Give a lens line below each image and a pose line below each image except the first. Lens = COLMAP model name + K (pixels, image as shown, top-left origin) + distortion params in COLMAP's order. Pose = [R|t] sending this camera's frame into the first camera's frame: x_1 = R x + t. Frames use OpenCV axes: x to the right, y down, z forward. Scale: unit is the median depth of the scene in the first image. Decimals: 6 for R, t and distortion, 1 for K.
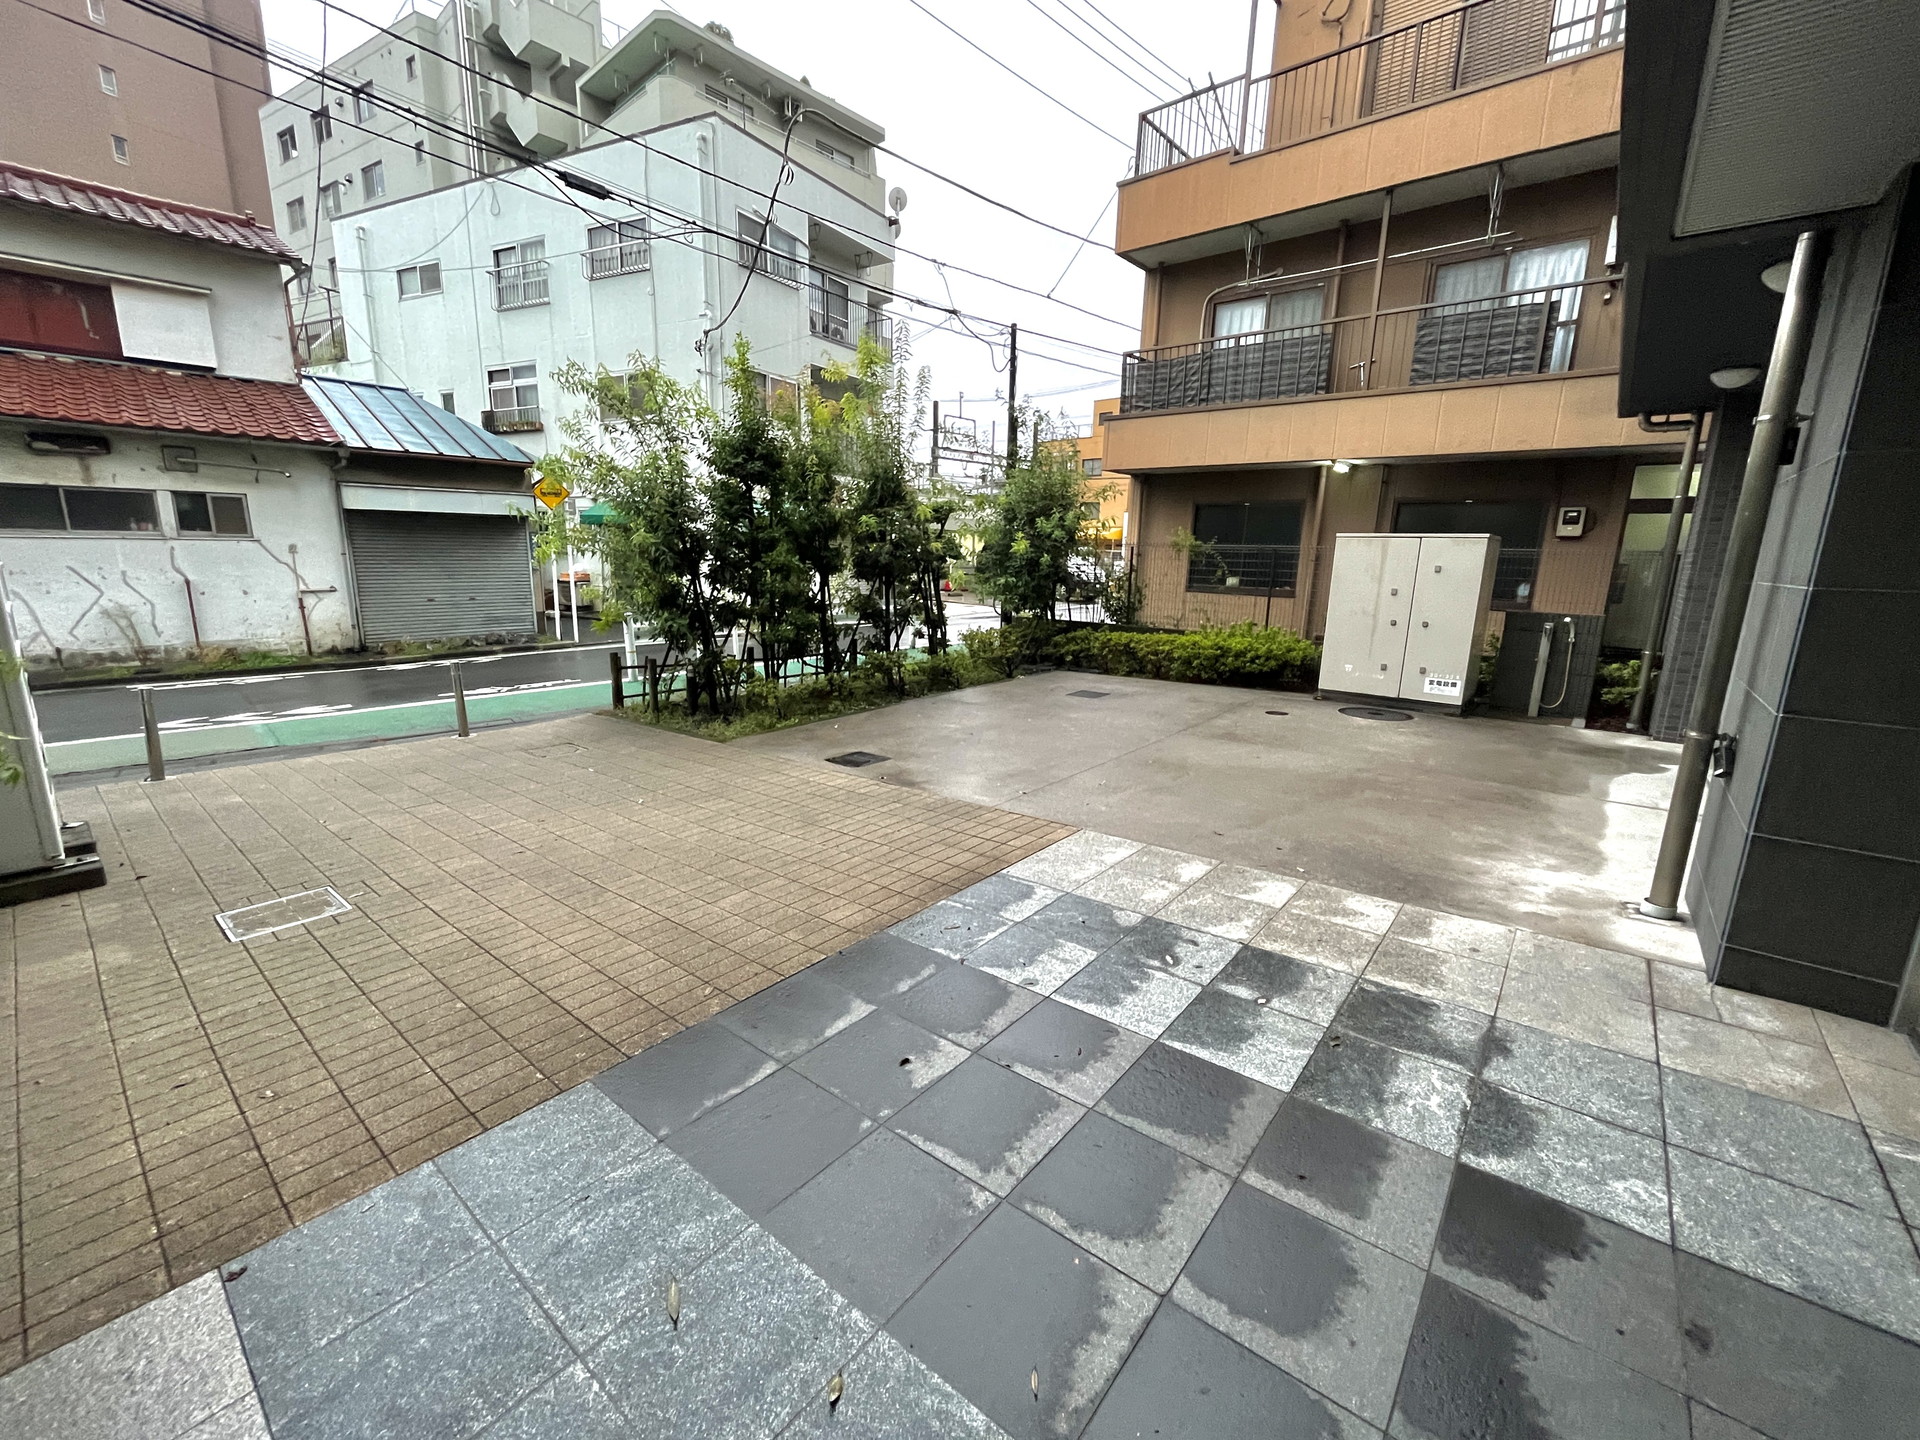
lens RADIAL K [[776.3, 0, 963.1], [0, 776.3, 720.3], [0, 0, 1]] dist [-0.001213, -0.000050]
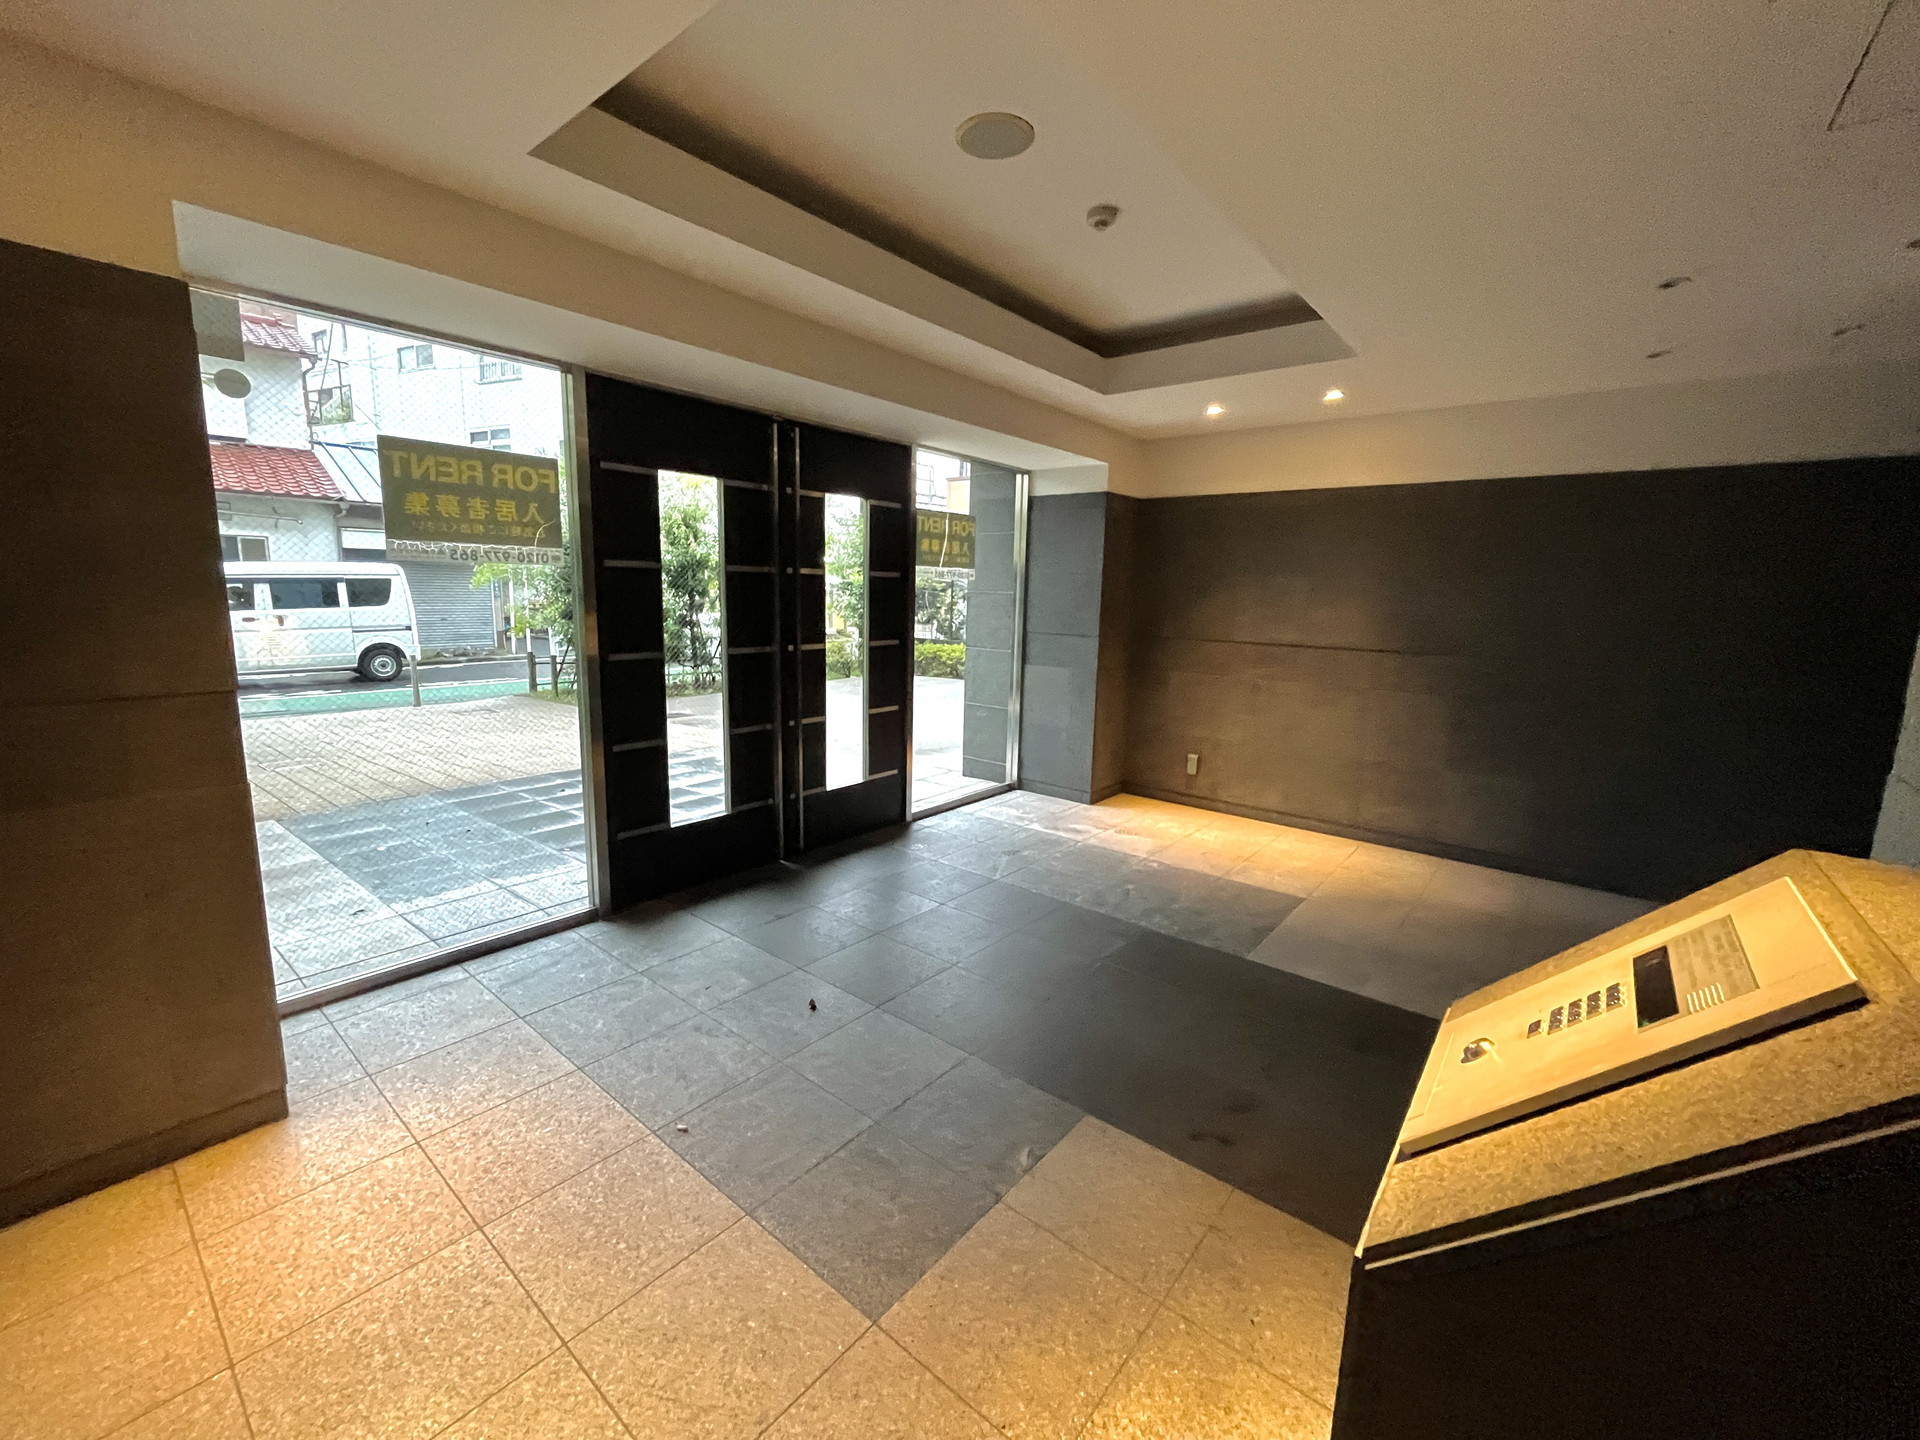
lens RADIAL K [[776.3, 0, 958.5], [0, 776.3, 717.7], [0, 0, 1]] dist [-0.001213, -0.000050]
pose [[0.999998, 0.000804, -0.001822, 0.897275], [-0.000888, 0.998900, -0.046876, 0.264631], [0.001782, 0.046878, 0.998899, -1.075815]]
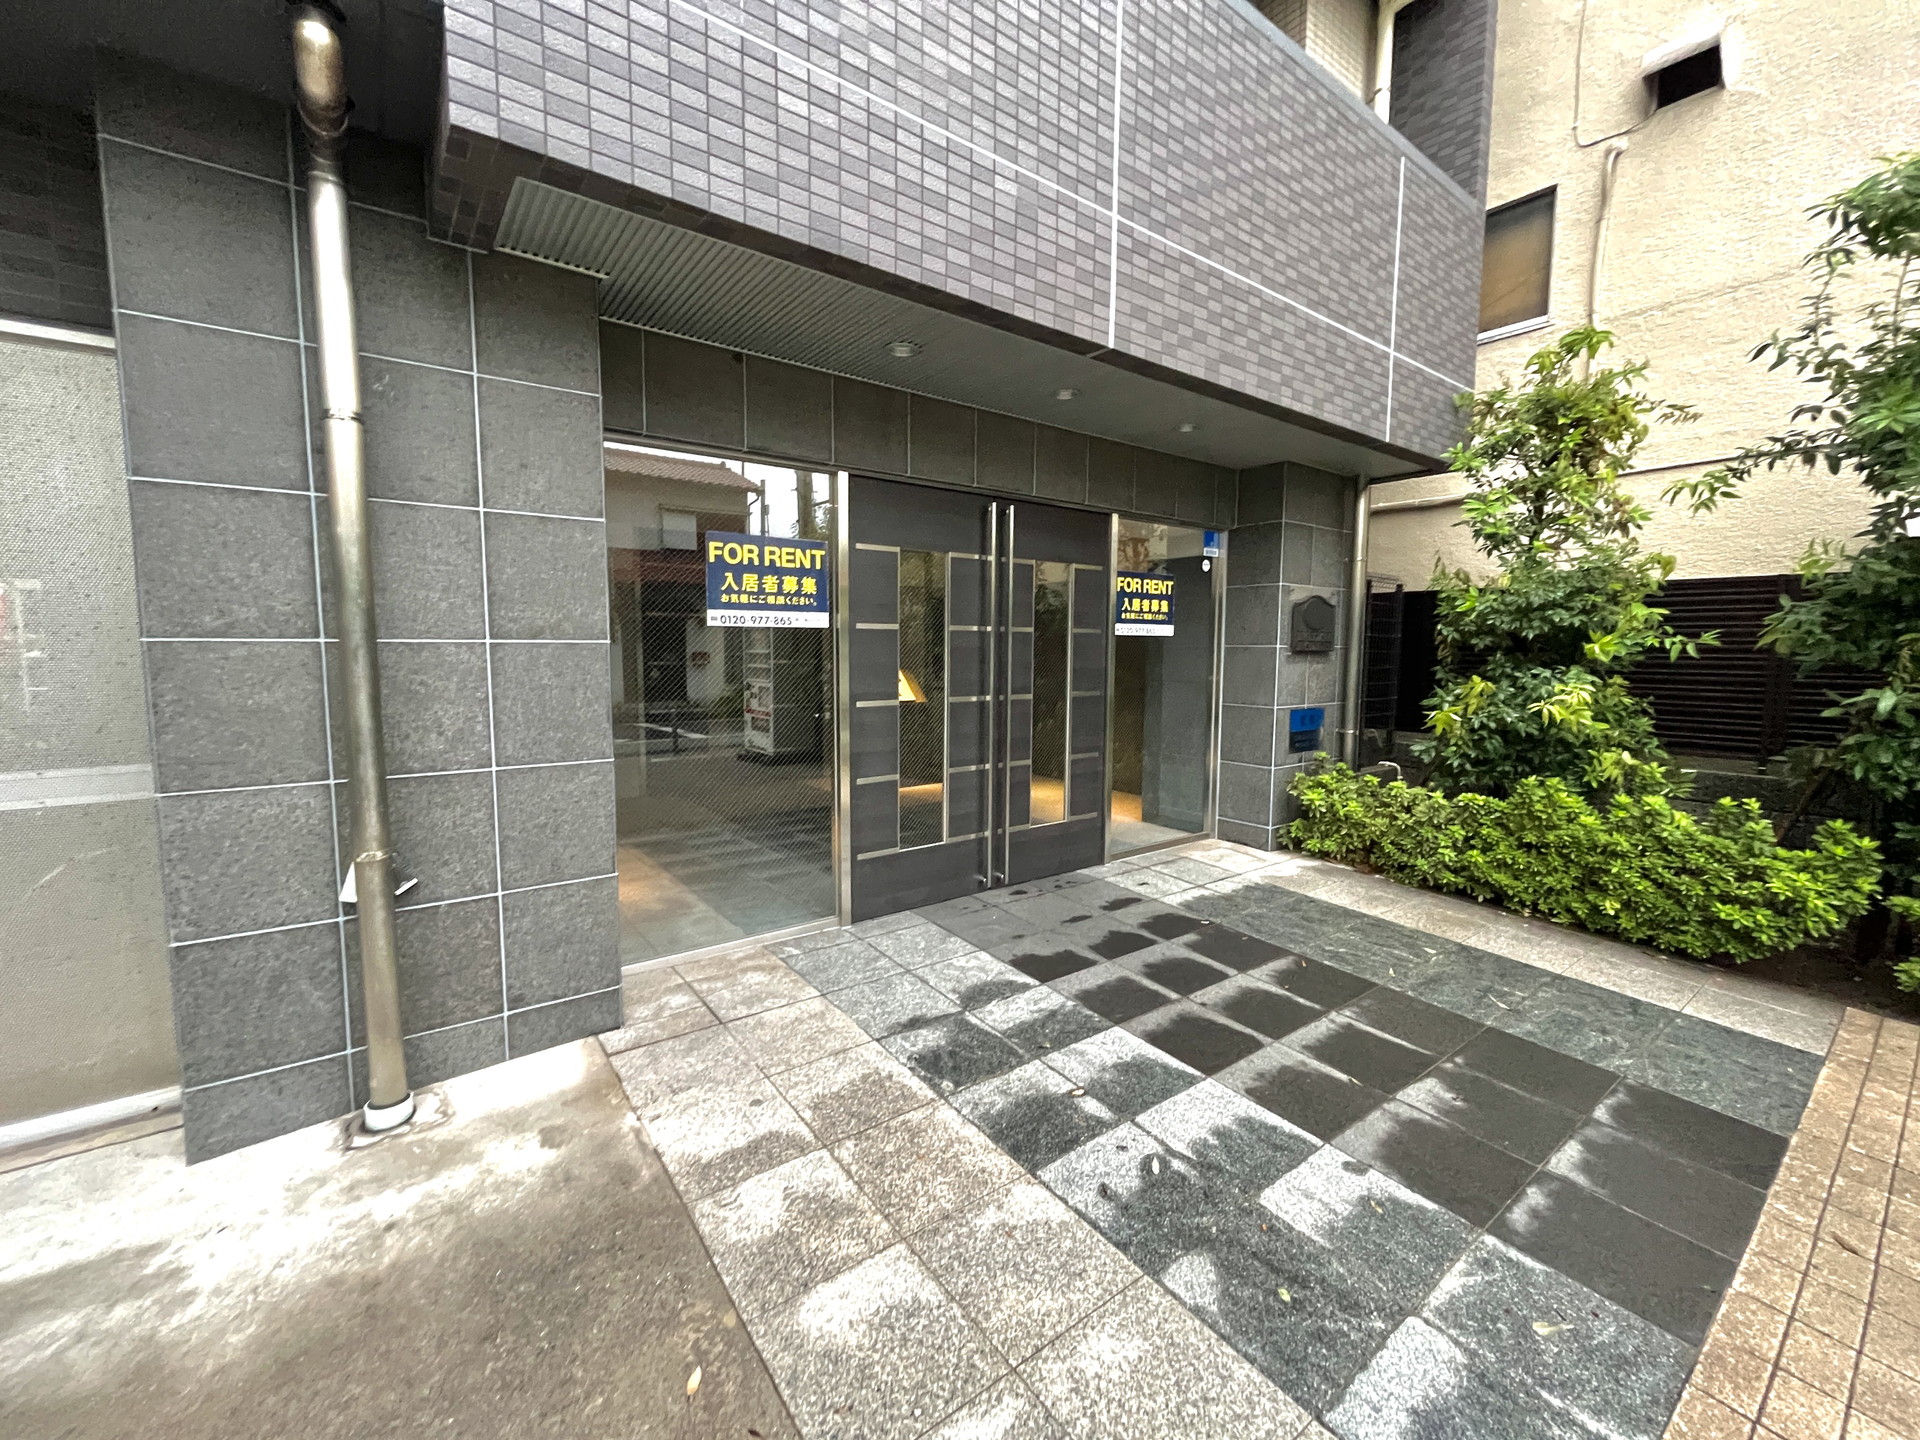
lens RADIAL K [[776.3, 0, 957.7], [0, 776.3, 716.0], [0, 0, 1]] dist [-0.001213, -0.000050]
pose [[-0.969191, -0.049998, 0.241183, 0.290194], [0.025697, 0.953313, 0.300888, -0.321495], [-0.244967, 0.297816, -0.922657, 1.587982]]
